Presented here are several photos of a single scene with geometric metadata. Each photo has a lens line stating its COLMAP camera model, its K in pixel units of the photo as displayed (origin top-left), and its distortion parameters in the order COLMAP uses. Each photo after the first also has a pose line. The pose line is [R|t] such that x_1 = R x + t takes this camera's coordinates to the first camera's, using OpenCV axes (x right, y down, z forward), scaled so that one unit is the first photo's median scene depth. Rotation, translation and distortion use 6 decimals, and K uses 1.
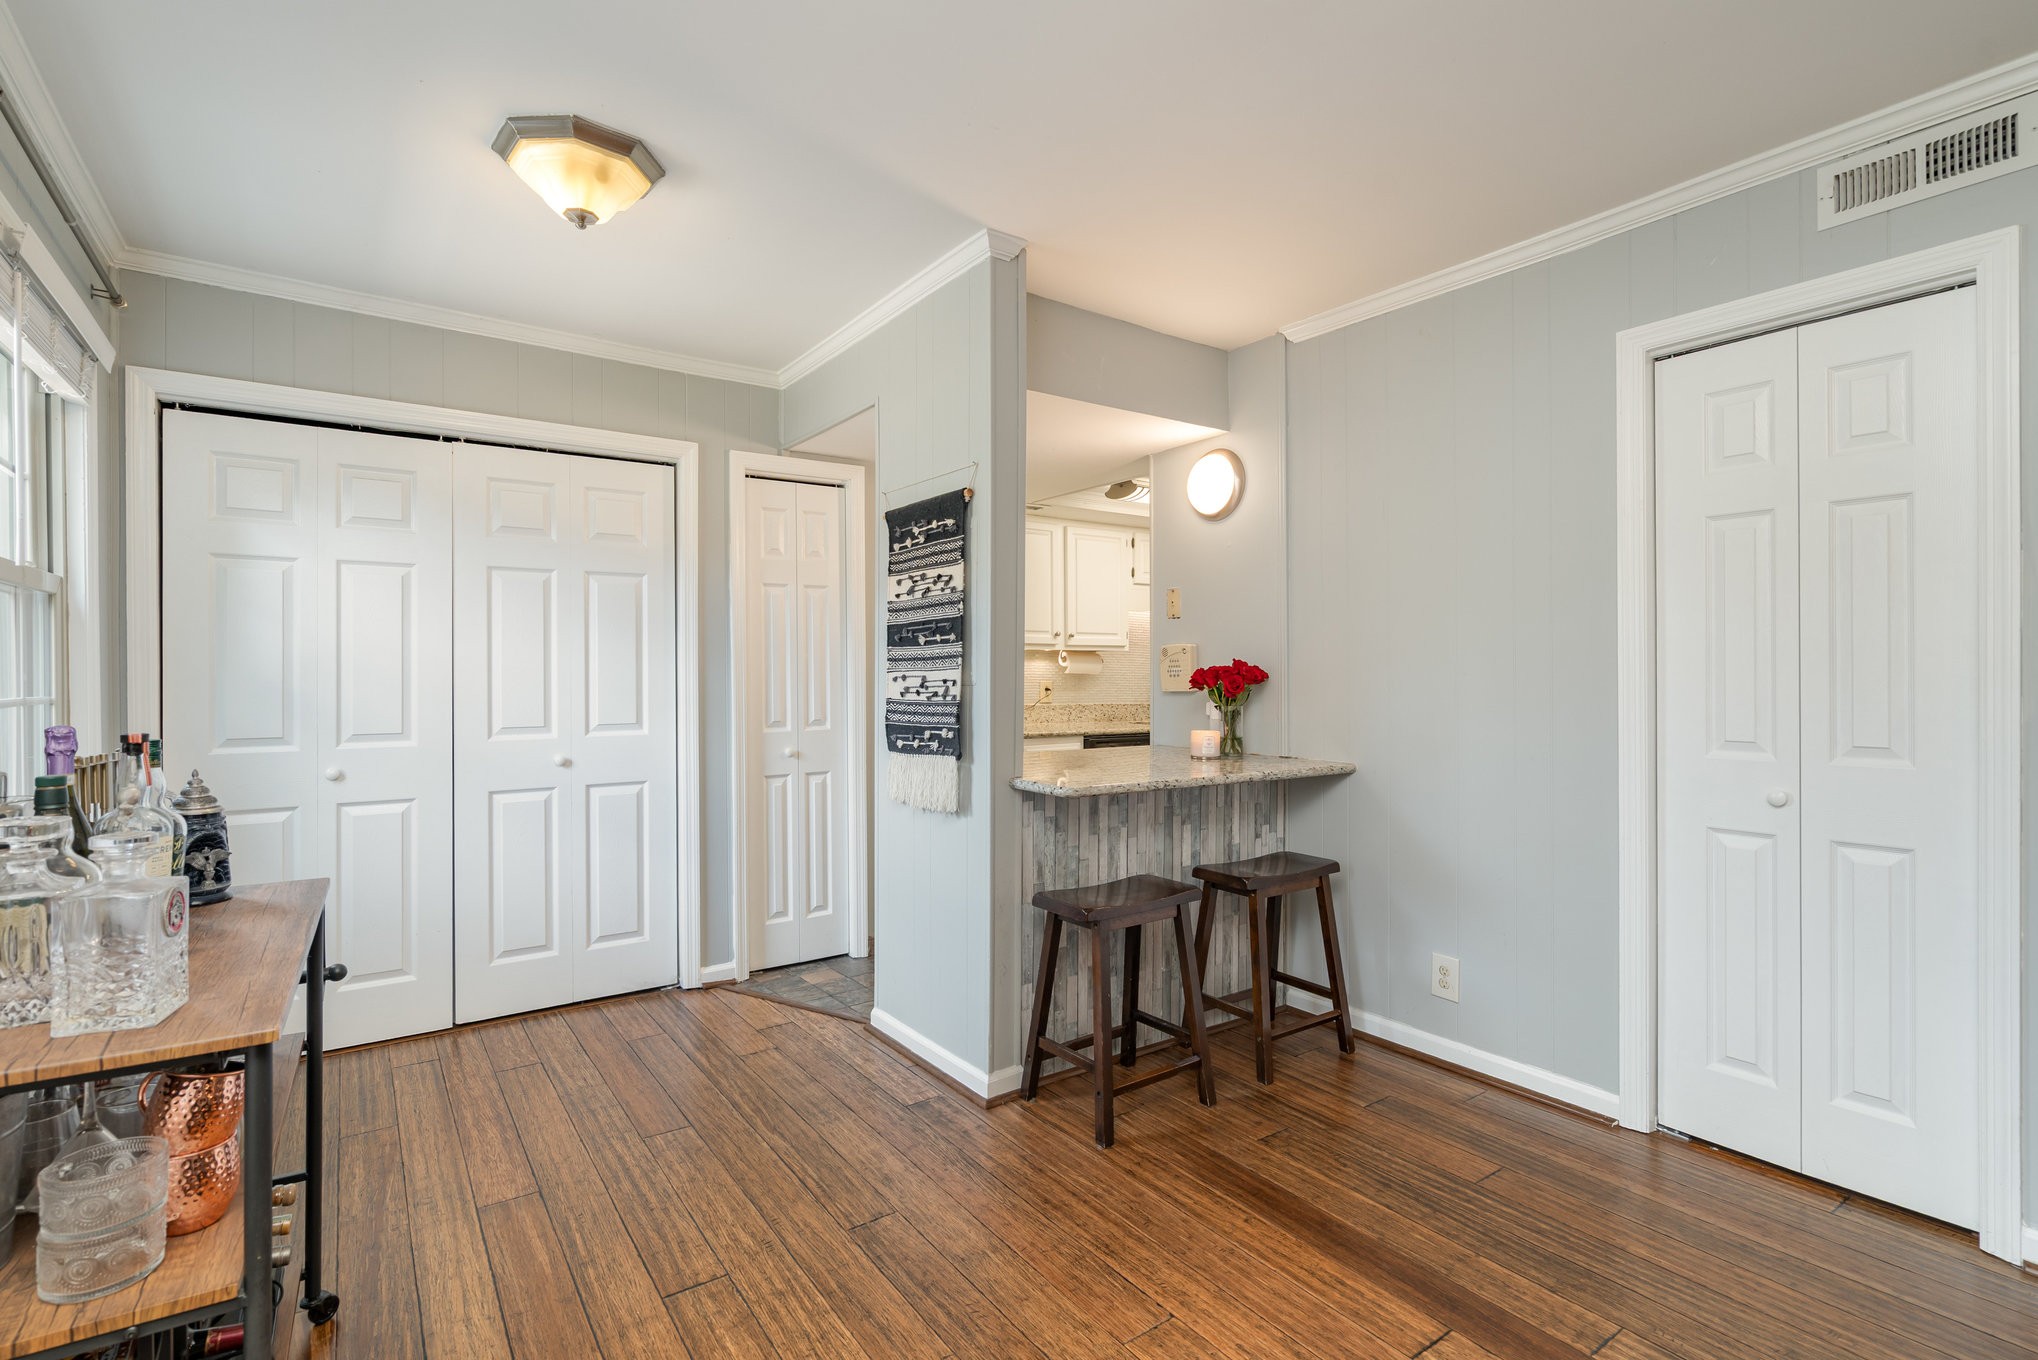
lens RADIAL K [[982.5, 0, 1009.1], [0, 982.5, 670.0], [0, 0, 1]] dist [-0.005386, 0.001843]
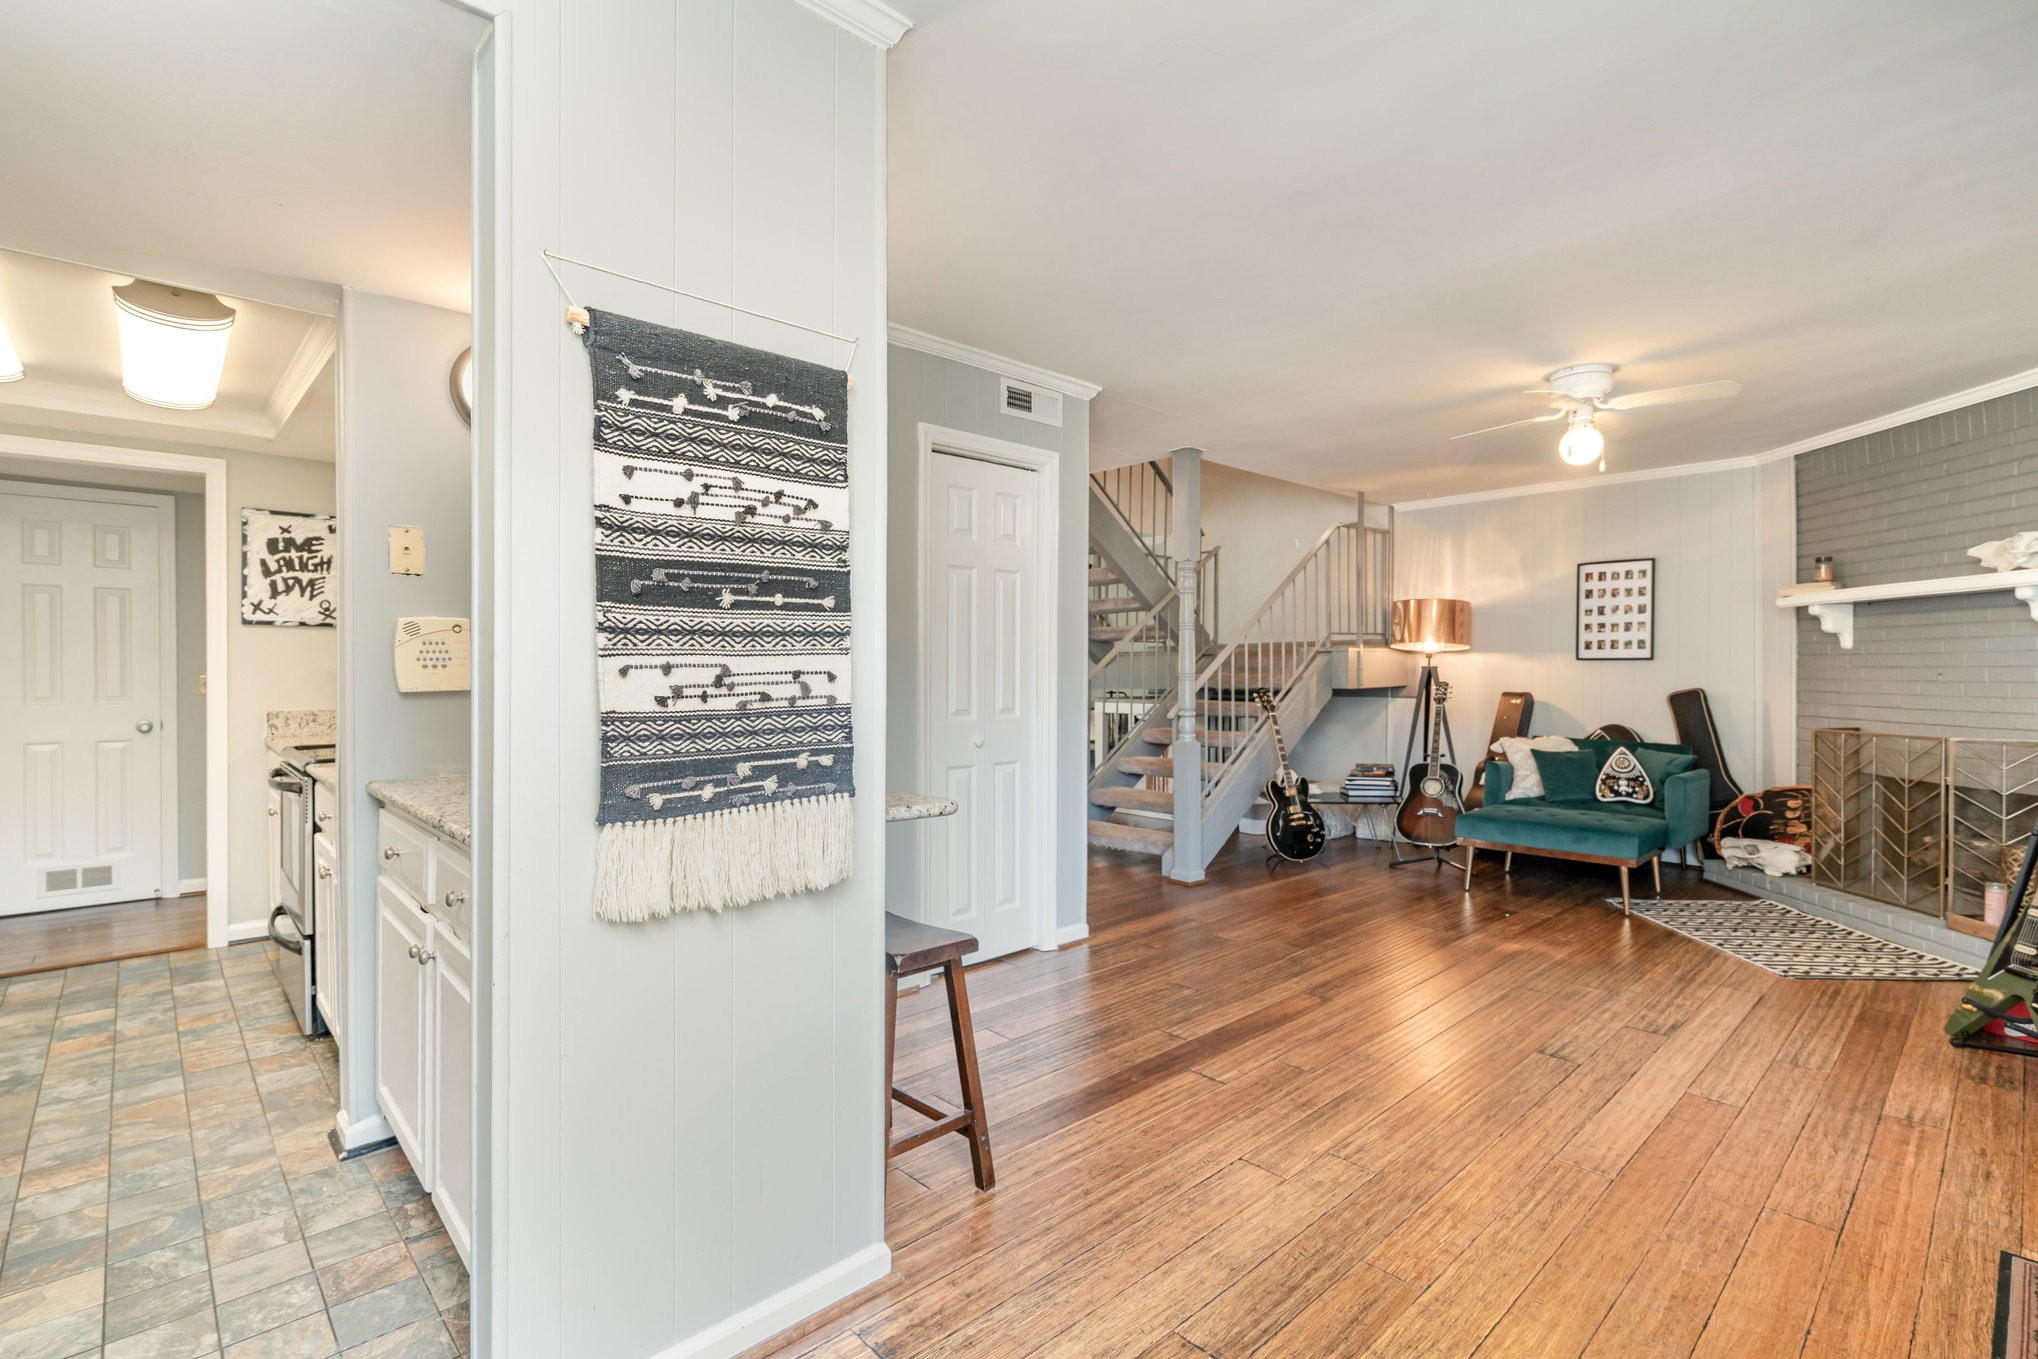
lens RADIAL K [[982.5, 0, 997.3], [0, 982.5, 682.9], [0, 0, 1]] dist [-0.005386, 0.001843]
pose [[-0.166787, -0.008654, 0.985955, -0.662378], [-0.002771, 0.999962, 0.008309, 0.011339], [-0.985989, -0.001346, -0.166804, 0.961605]]
